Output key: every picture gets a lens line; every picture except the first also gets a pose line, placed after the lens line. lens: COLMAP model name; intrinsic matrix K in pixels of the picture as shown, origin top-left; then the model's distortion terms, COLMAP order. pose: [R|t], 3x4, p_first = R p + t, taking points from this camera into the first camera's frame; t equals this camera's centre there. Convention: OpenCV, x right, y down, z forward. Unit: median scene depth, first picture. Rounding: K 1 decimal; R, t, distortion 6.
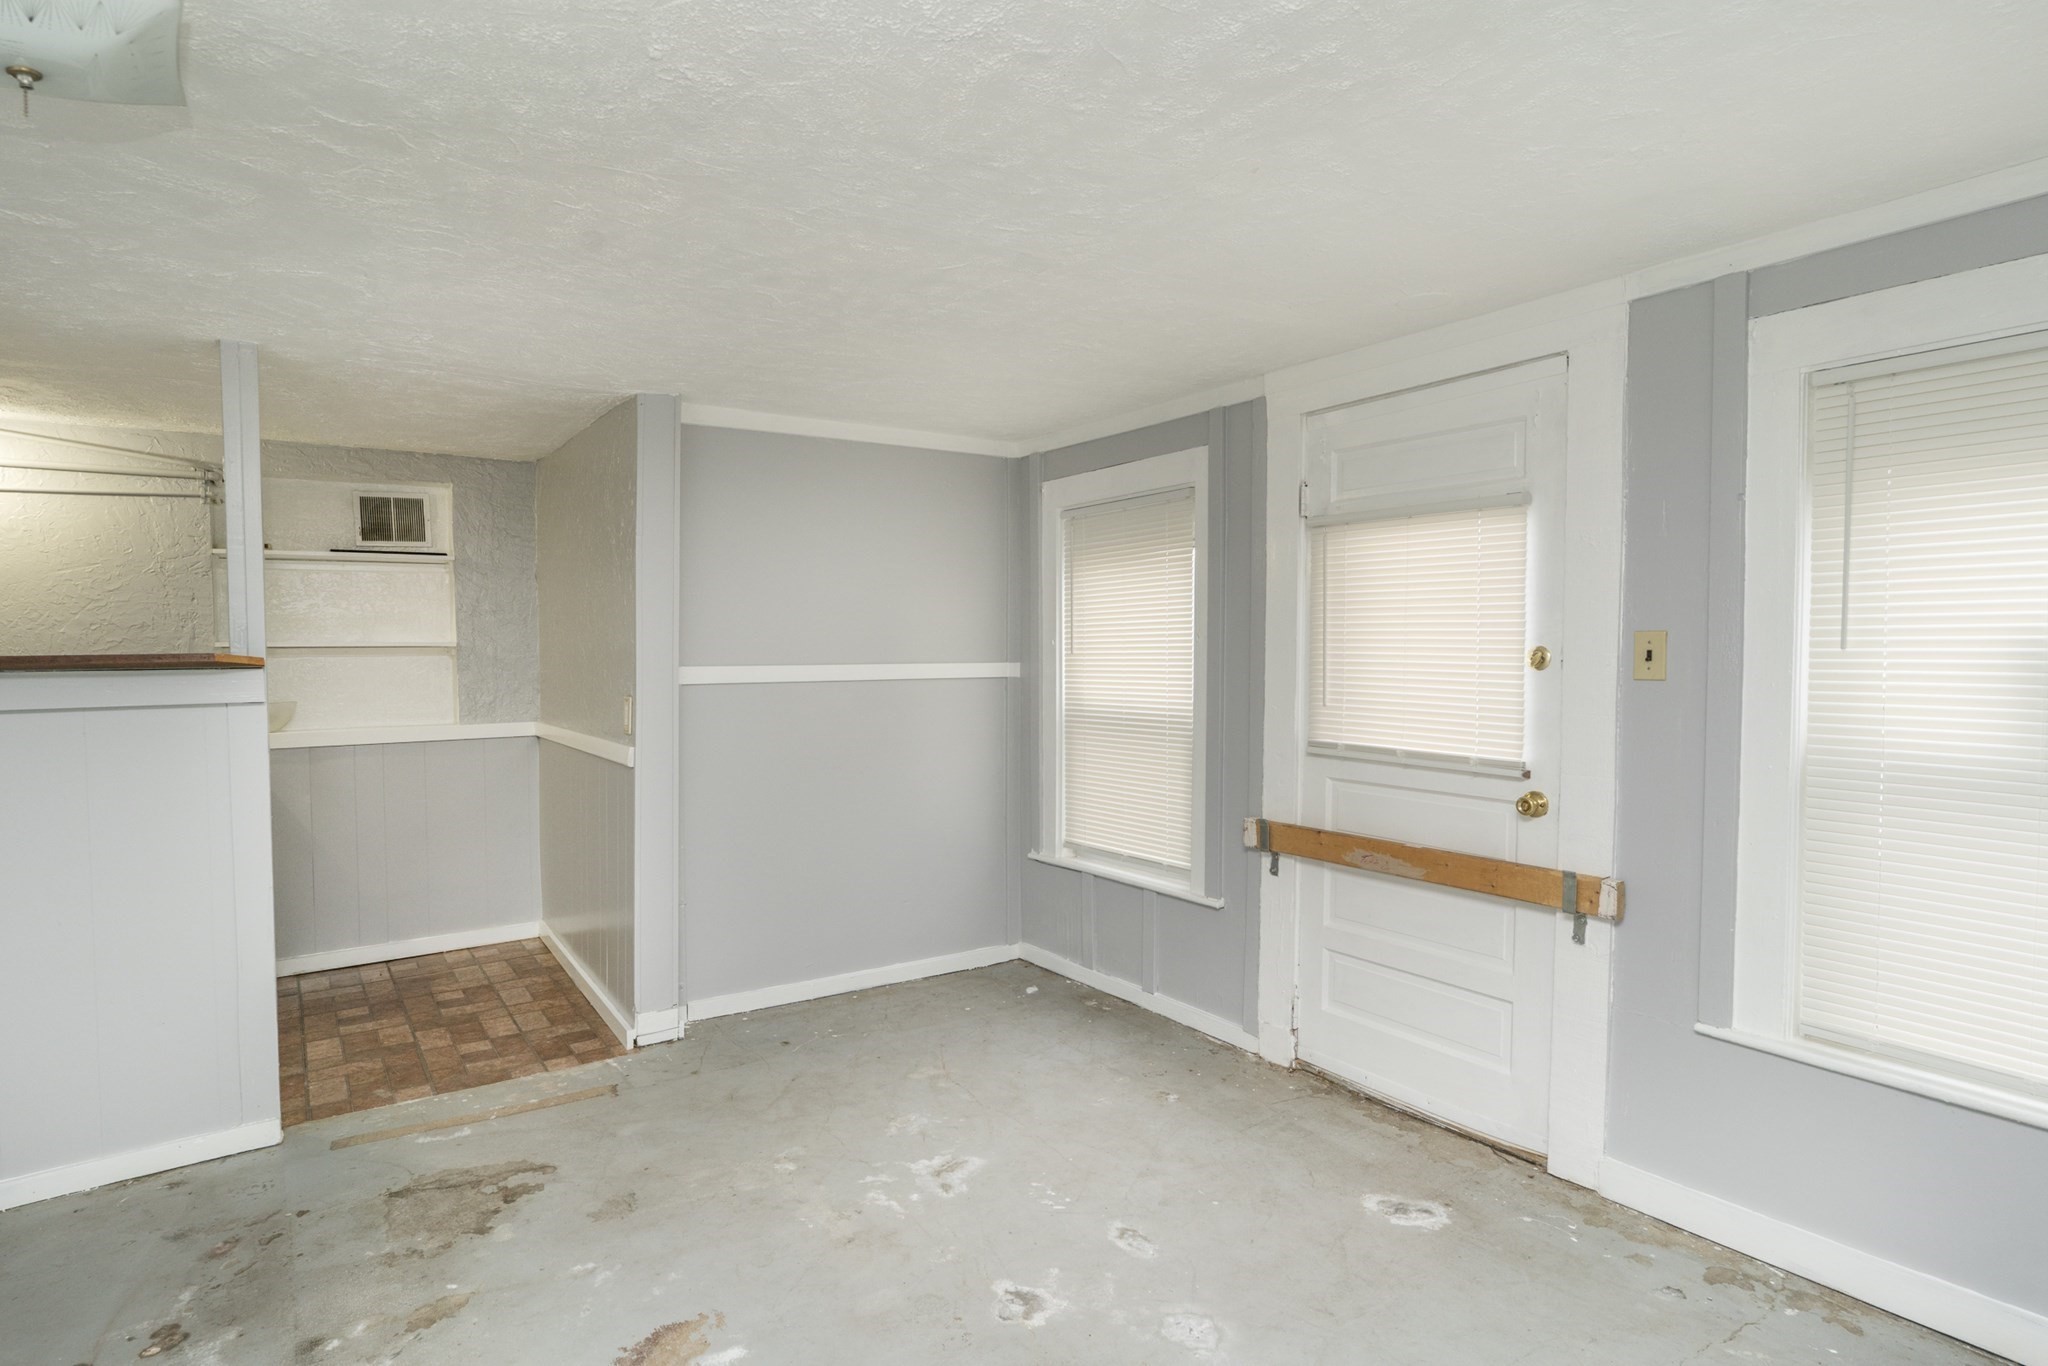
lens RADIAL K [[1091.7, 0, 1031.8], [0, 1091.7, 688.7], [0, 0, 1]] dist [-0.007383, 0.002315]
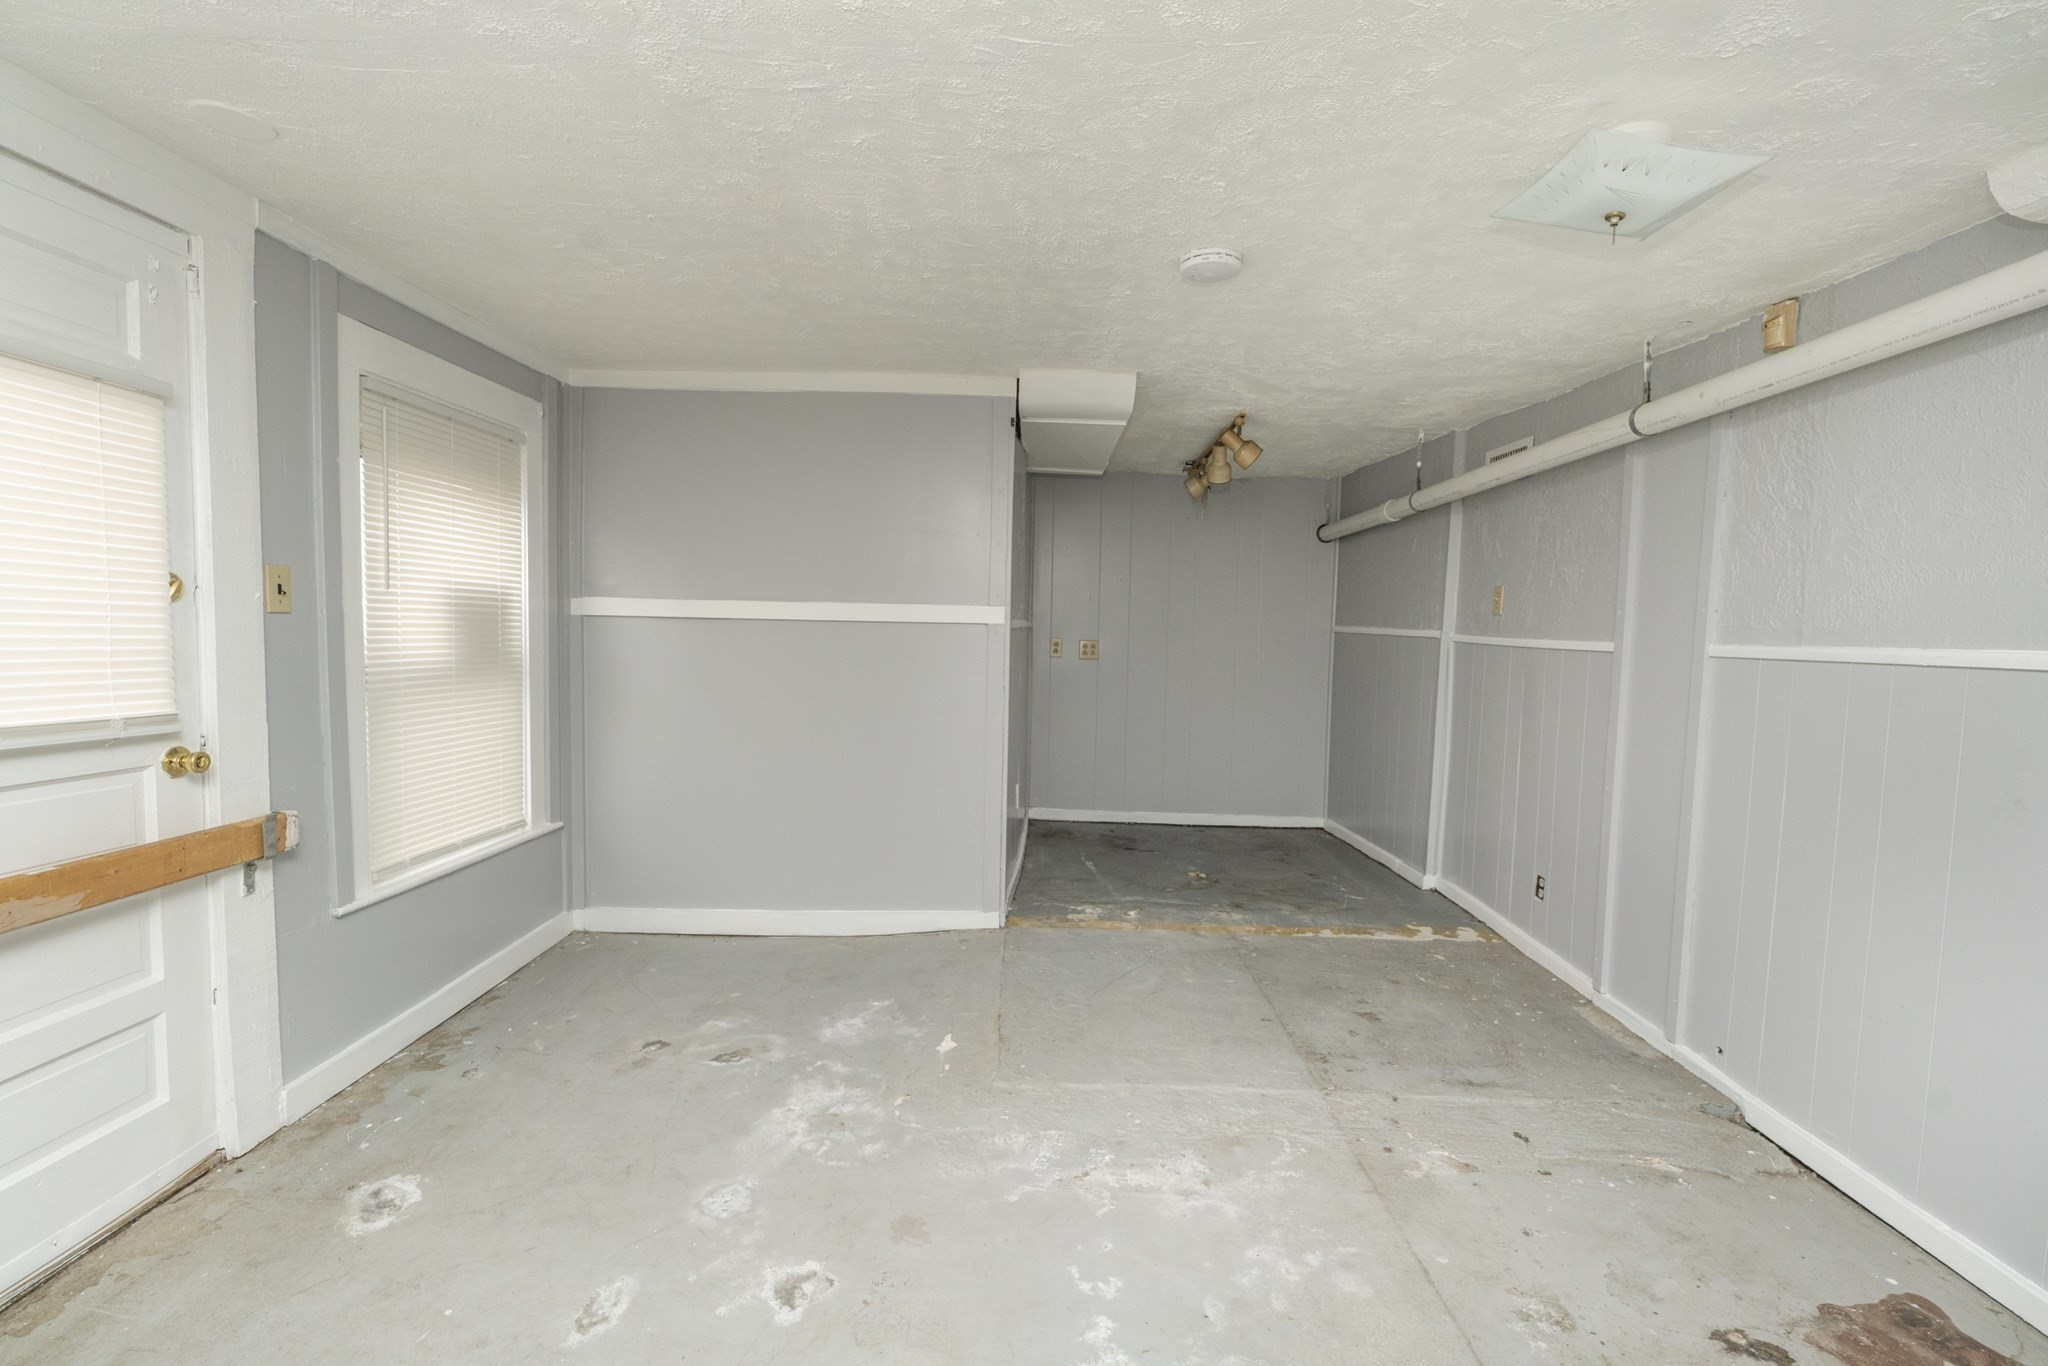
lens RADIAL K [[900.0, 0, 1034.3], [0, 900.0, 684.1], [0, 0, 1]] dist [-0.011285, 0.002704]
pose [[-0.814081, -0.050932, 0.578513, -0.510638], [0.001482, 0.995961, 0.089770, -0.015482], [-0.580749, 0.073937, -0.810718, 1.270152]]
